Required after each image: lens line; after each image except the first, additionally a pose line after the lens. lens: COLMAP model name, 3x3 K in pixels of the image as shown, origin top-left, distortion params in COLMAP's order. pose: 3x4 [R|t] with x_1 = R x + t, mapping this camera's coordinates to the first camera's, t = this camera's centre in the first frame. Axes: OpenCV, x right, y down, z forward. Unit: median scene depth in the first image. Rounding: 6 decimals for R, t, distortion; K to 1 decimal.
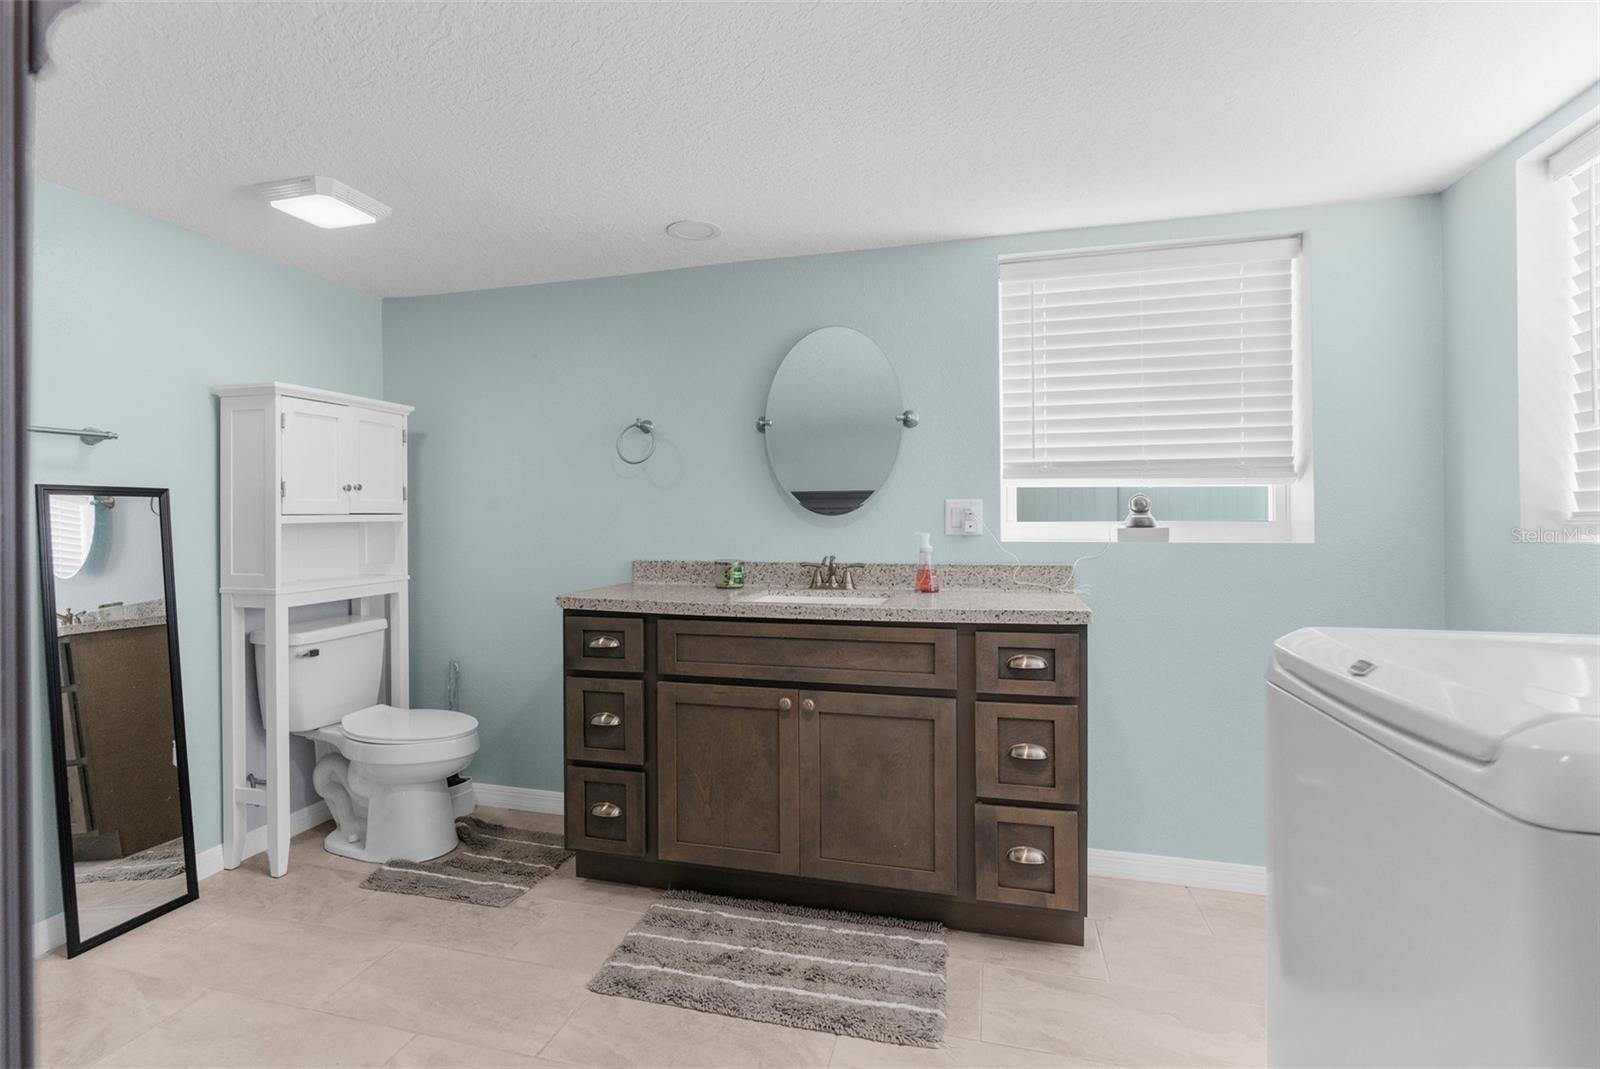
lens RADIAL K [[745.8, 0, 800.0], [0, 745.8, 534.5], [0, 0, 1]] dist [0.002914, 0.001638]
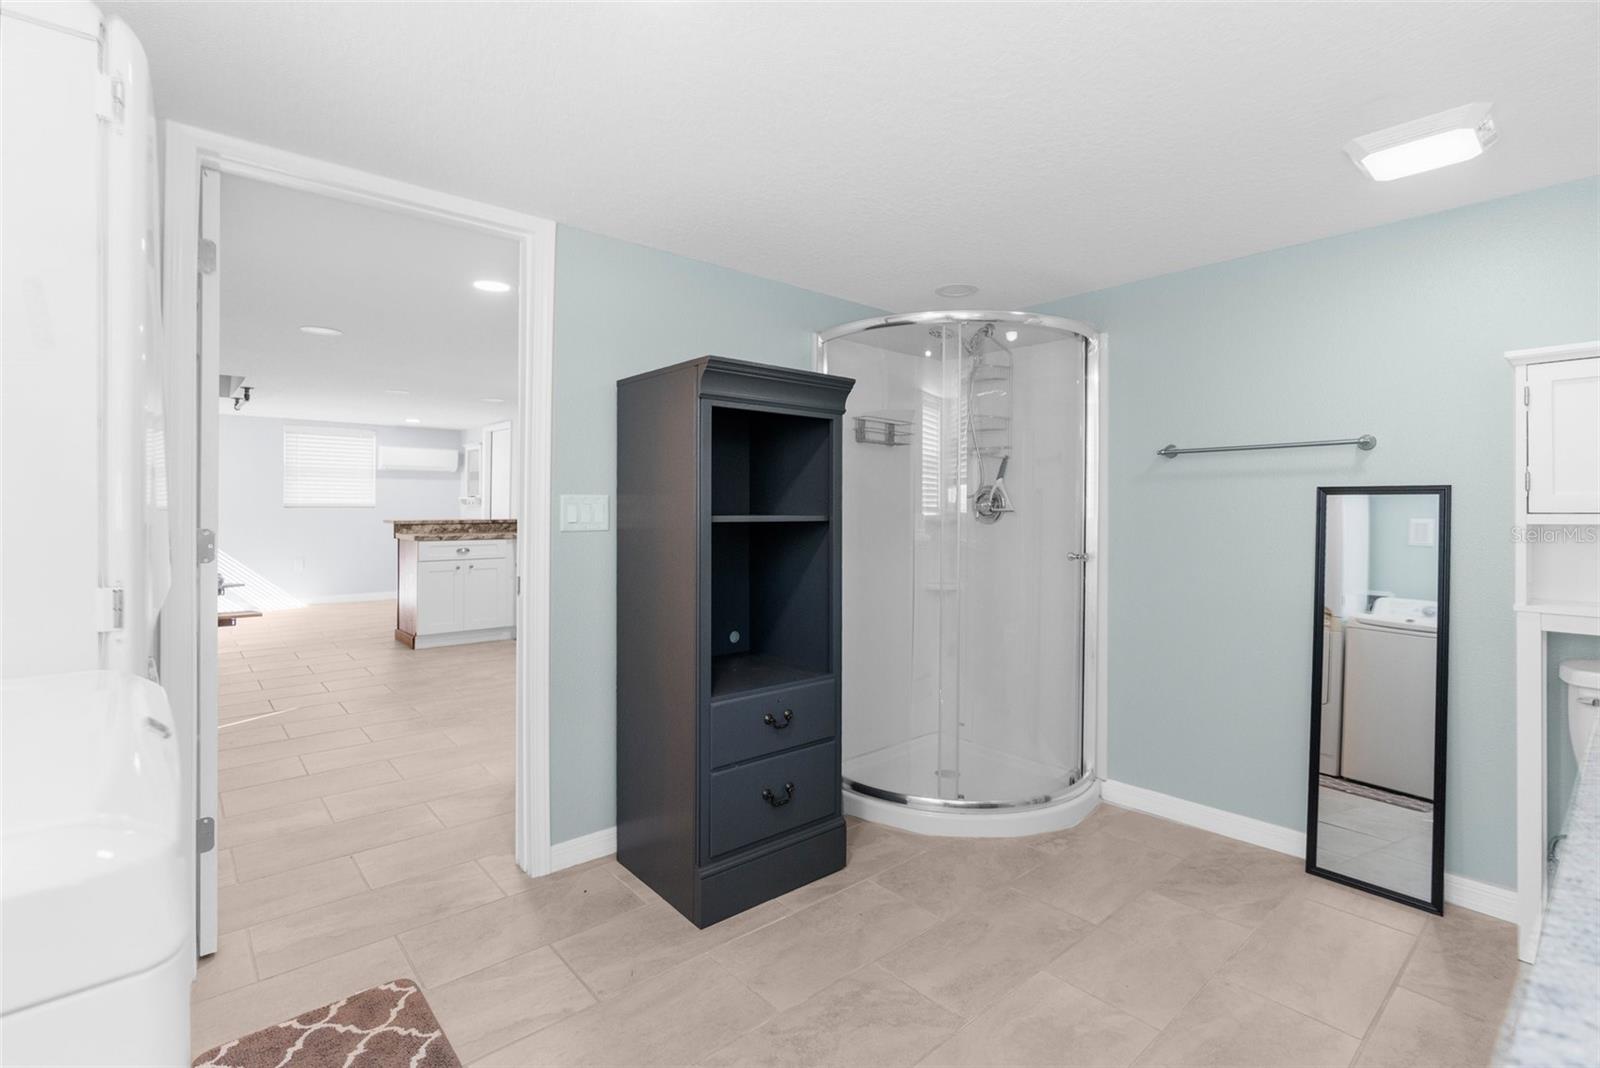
lens RADIAL K [[739.9, 0, 801.3], [0, 739.9, 513.6], [0, 0, 1]] dist [0.001579, 0.000341]
pose [[-0.552768, 0.009130, -0.833285, 0.423139], [-0.021275, 0.999459, 0.025064, -0.030367], [0.833063, 0.031582, -0.552275, 0.825142]]
